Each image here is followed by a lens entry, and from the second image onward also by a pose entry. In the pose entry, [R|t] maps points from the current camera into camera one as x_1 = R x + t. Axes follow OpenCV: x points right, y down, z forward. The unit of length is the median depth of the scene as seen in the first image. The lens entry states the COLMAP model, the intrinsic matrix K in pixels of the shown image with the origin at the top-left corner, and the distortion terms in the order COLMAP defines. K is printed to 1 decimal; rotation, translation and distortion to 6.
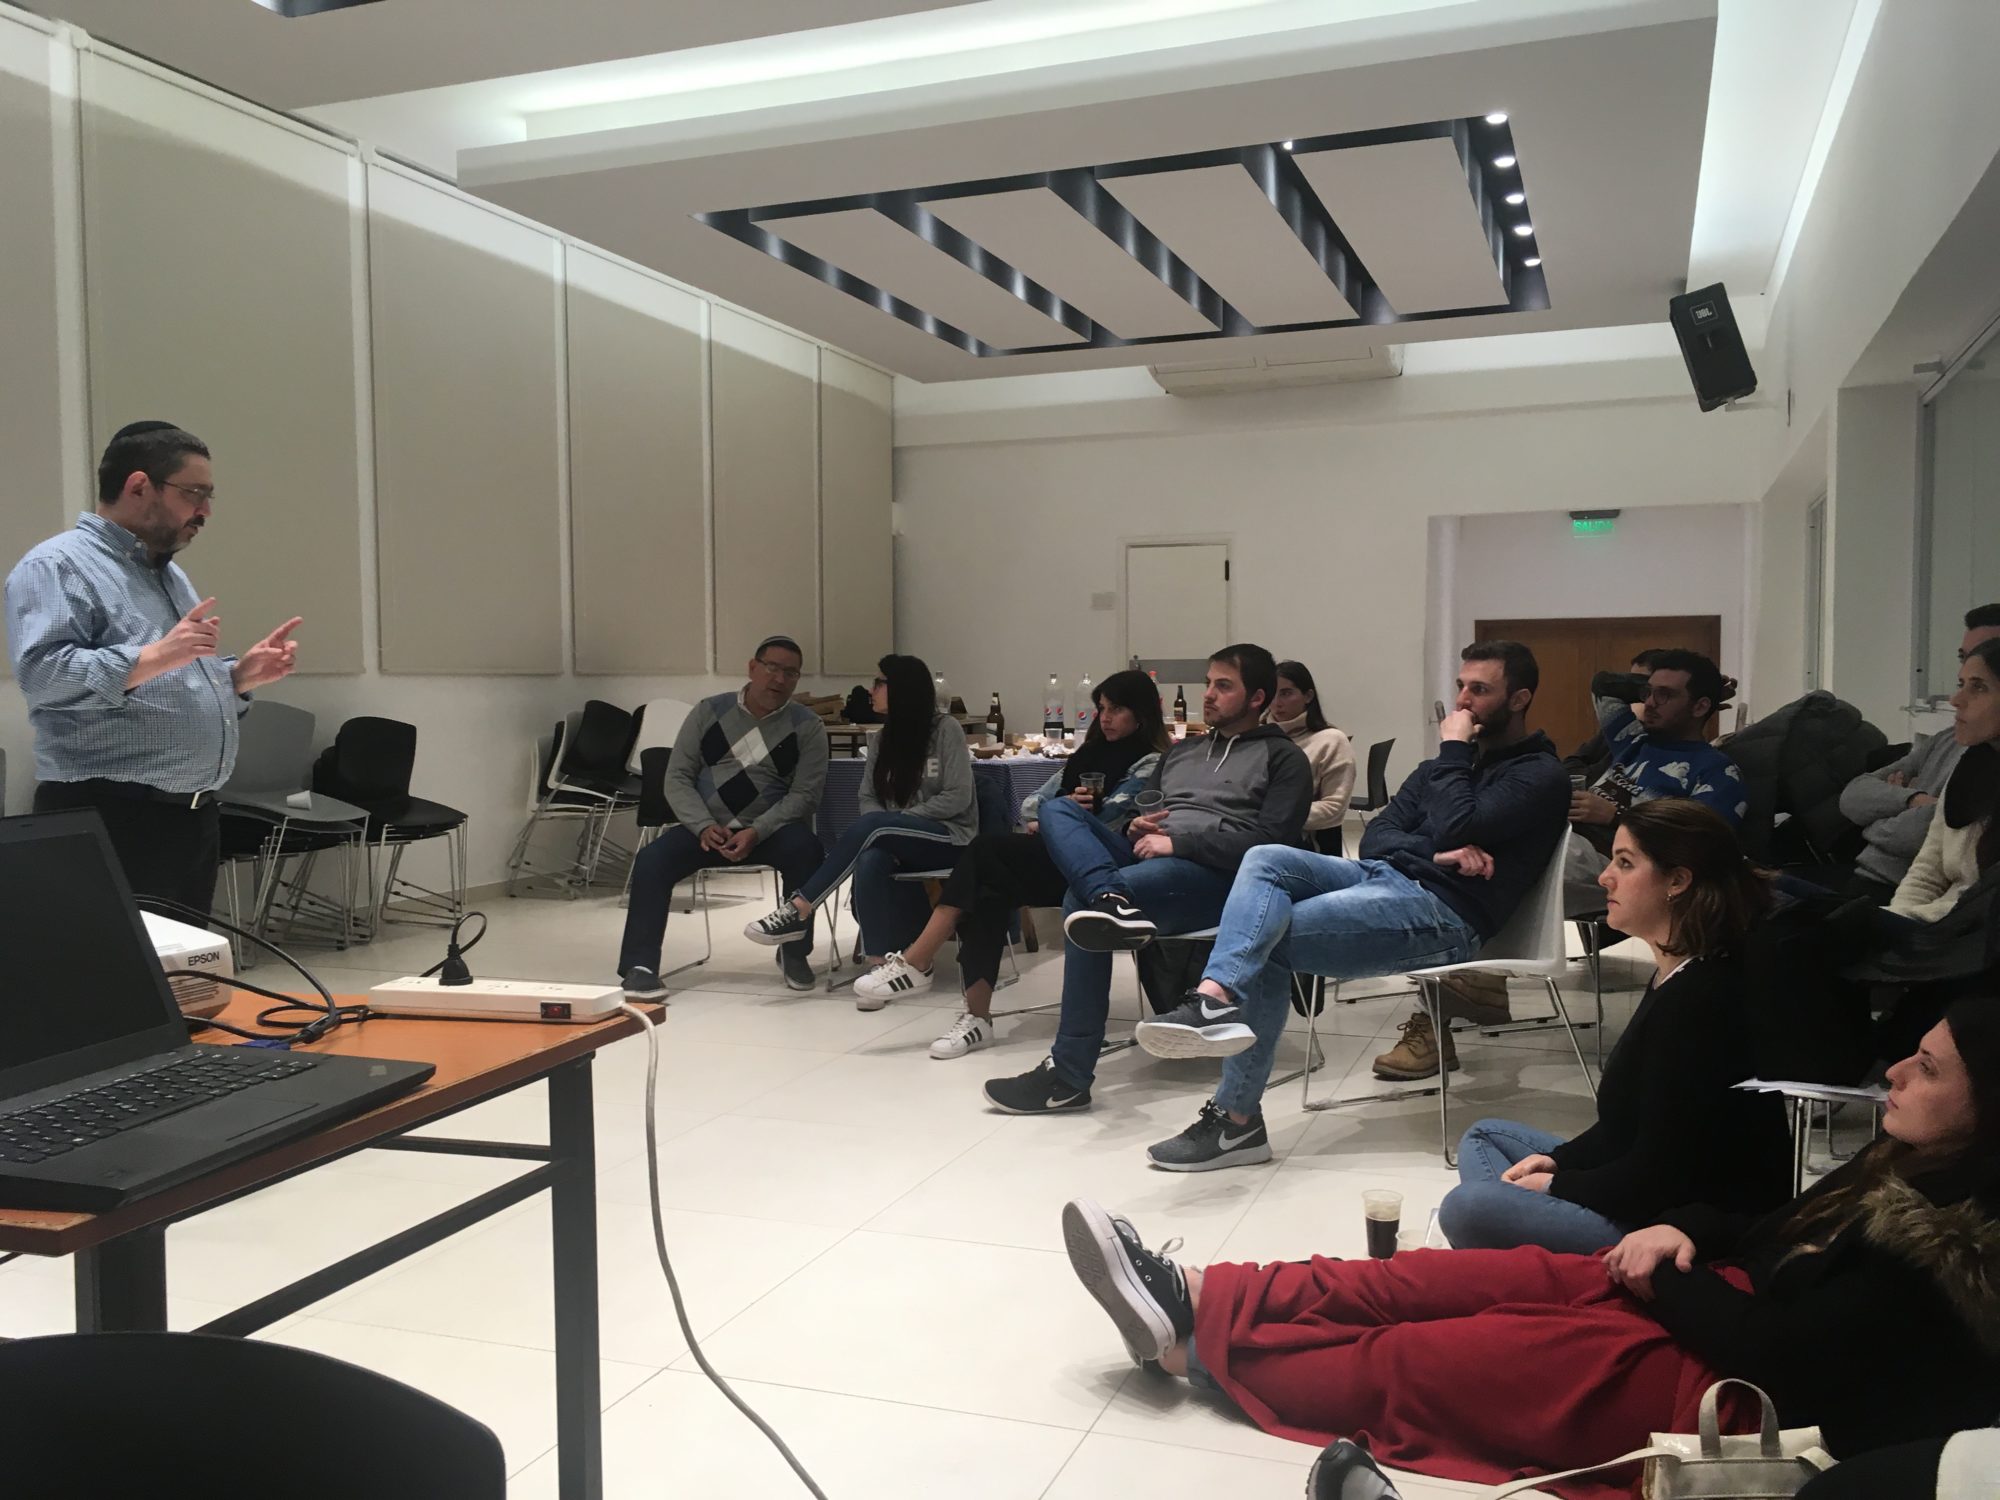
lens RADIAL K [[1682.2, 0, 1022.0], [0, 1682.2, 751.1], [0, 0, 1]] dist [0.077010, -0.092073]
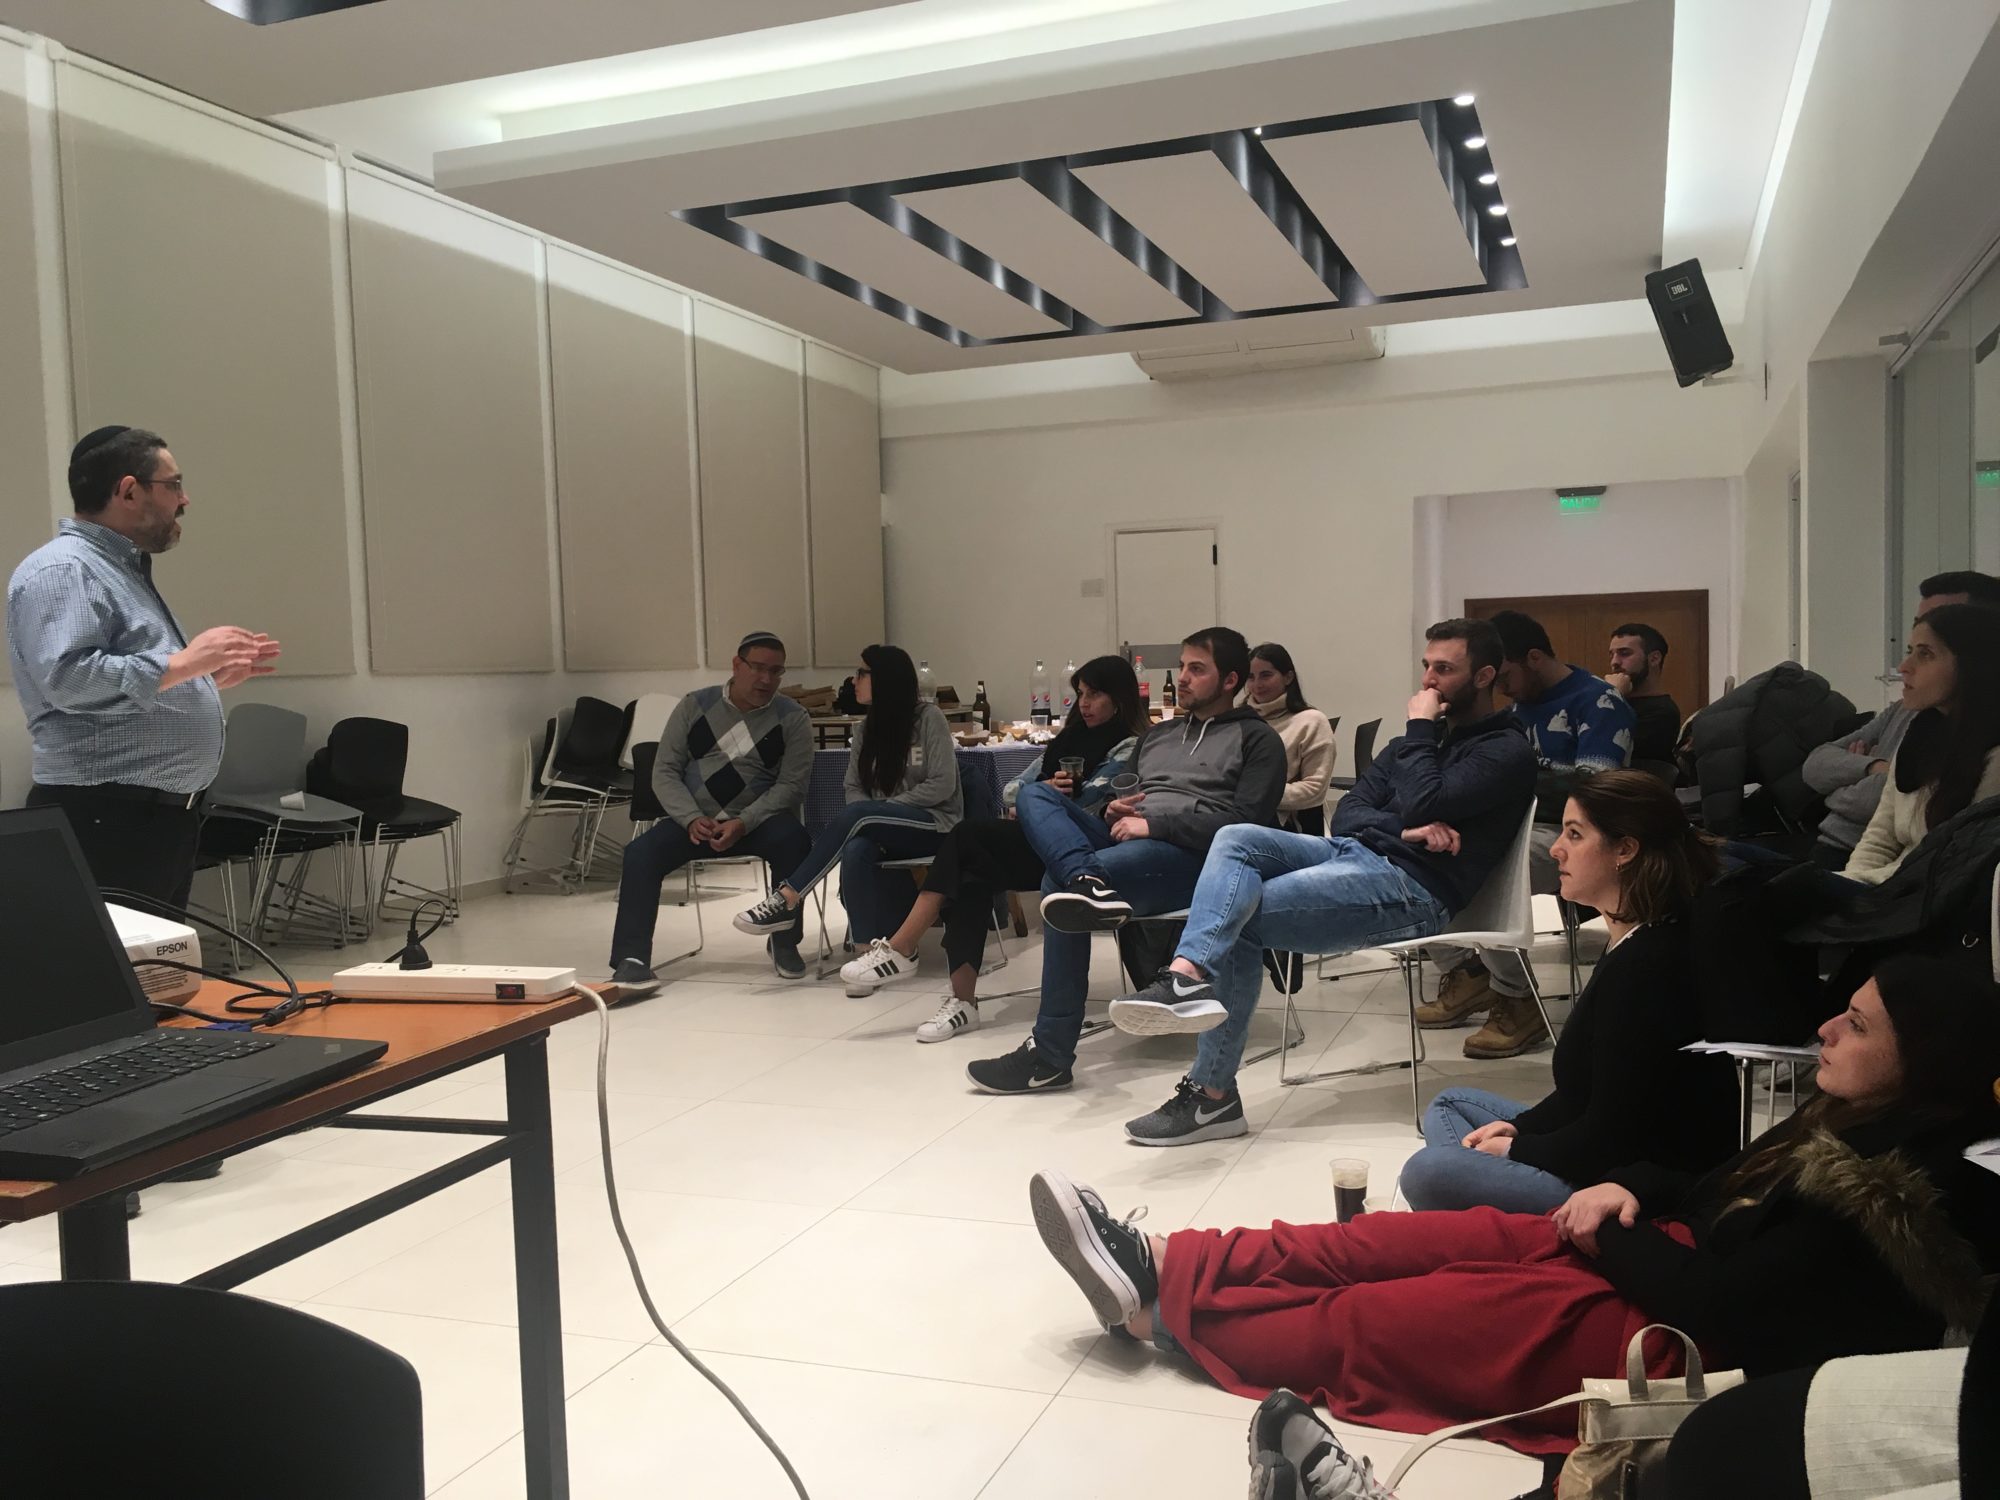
lens RADIAL K [[1680.3, 0, 1020.4], [0, 1680.3, 752.6], [0, 0, 1]] dist [0.079167, -0.090824]
pose [[0.999793, -0.020306, -0.001269, 0.012242], [0.020316, 0.999763, 0.007766, 0.001212], [0.001111, -0.007790, 0.999969, -0.011861]]
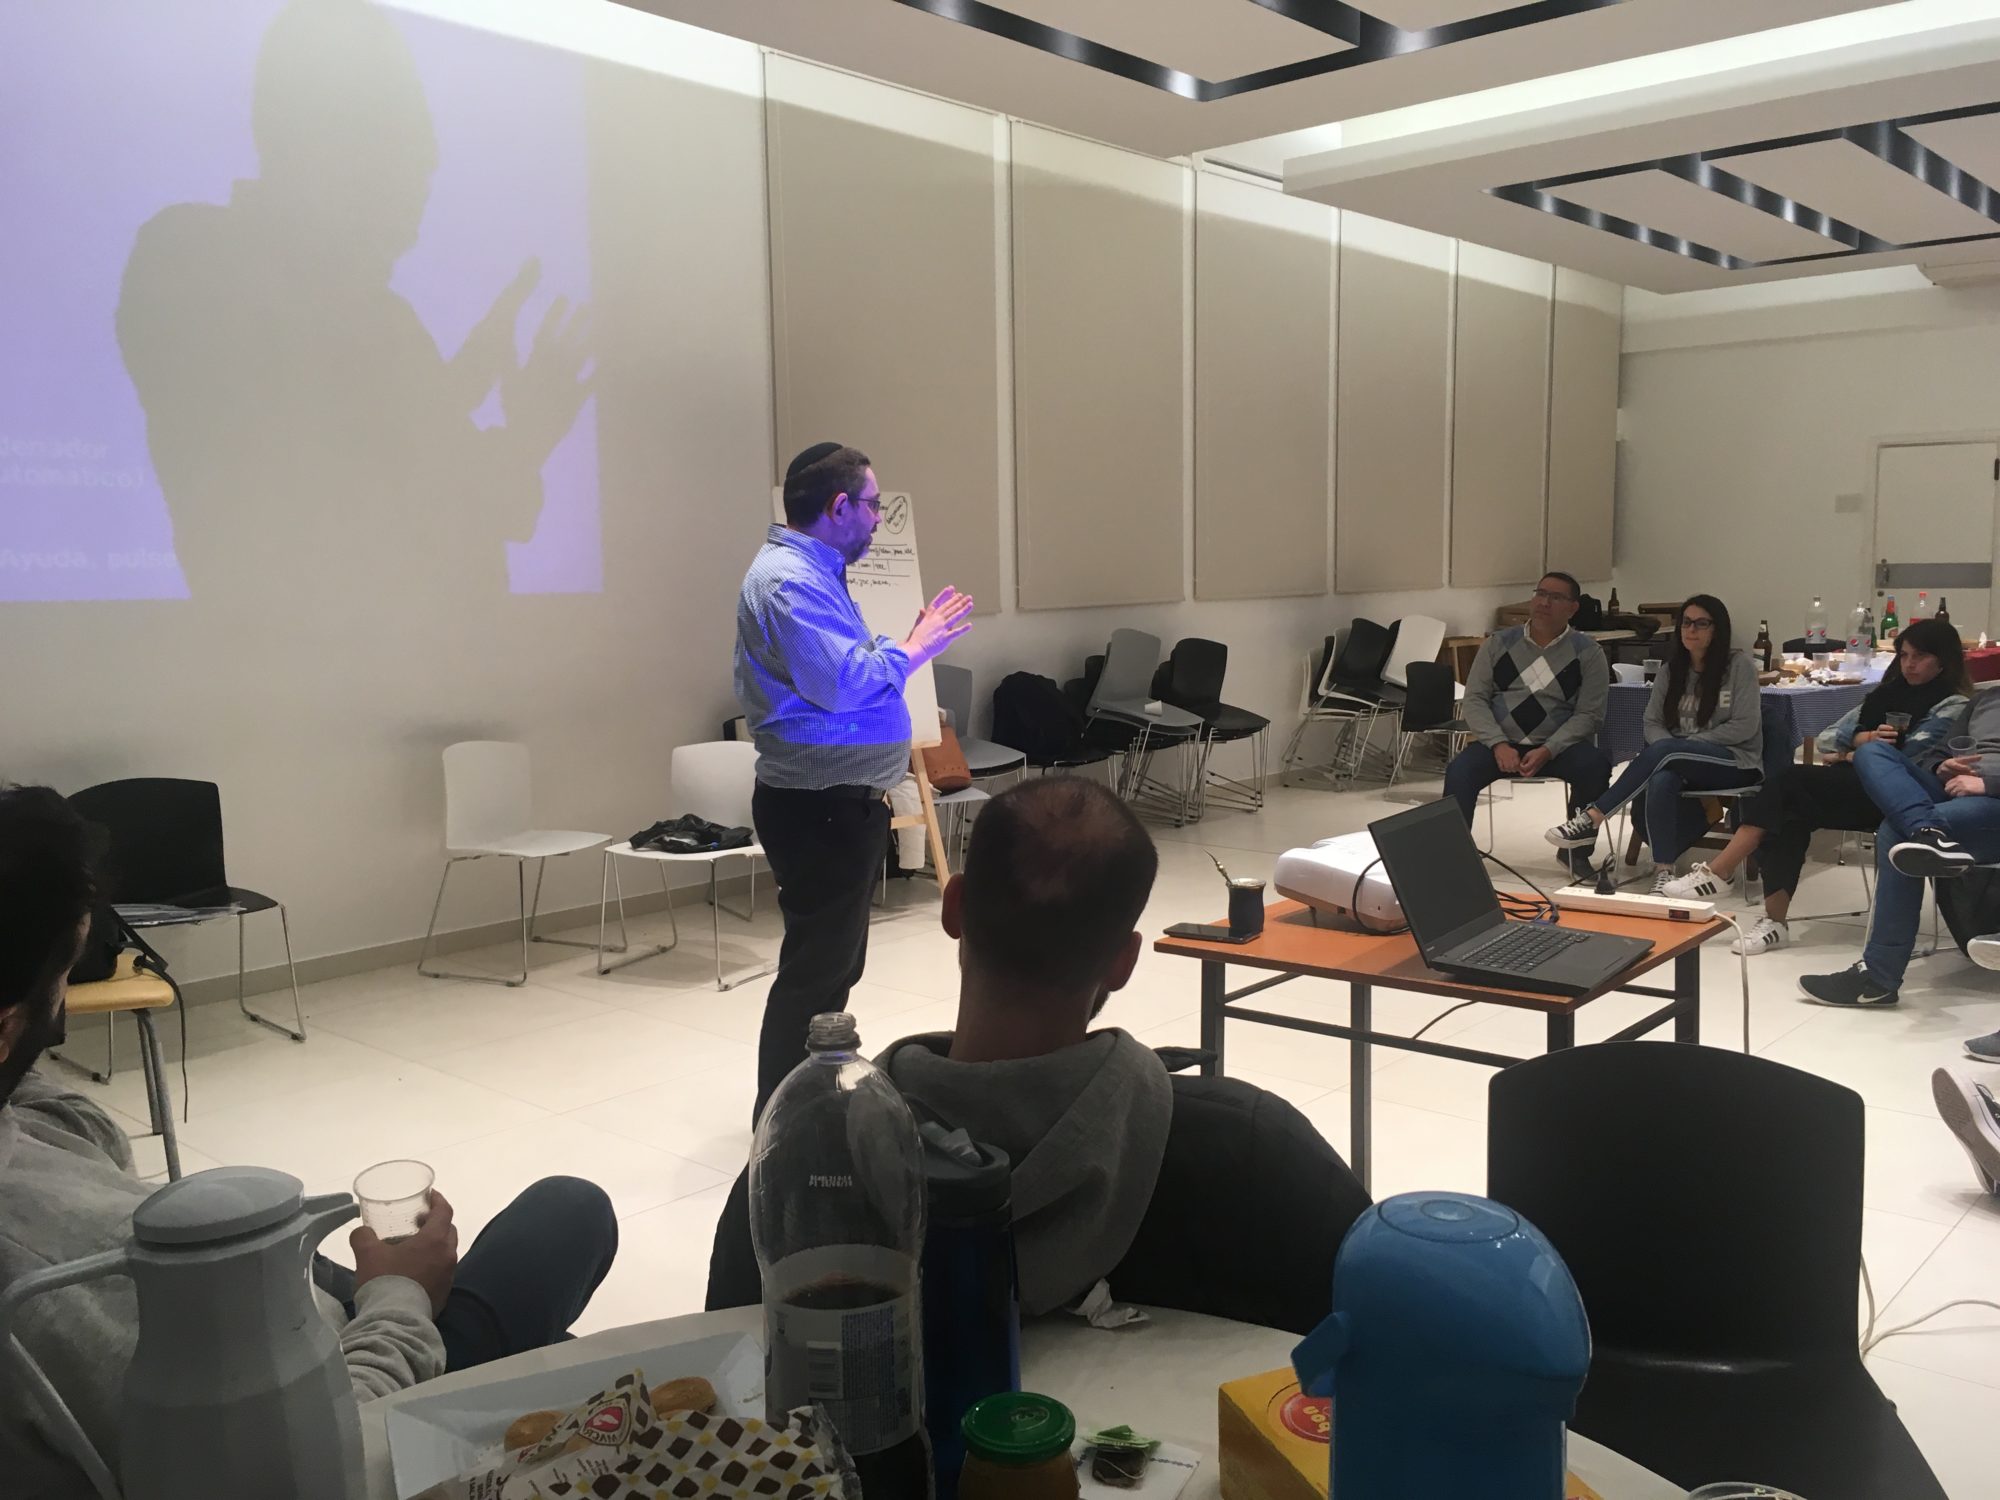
lens RADIAL K [[1682.2, 0, 1022.0], [0, 1682.2, 751.1], [0, 0, 1]] dist [0.077010, -0.092073]
pose [[0.930442, 0.030879, -0.365137, -0.082257], [-0.003964, 0.997233, 0.074234, -0.043564], [0.366419, -0.067623, 0.927989, -0.265250]]
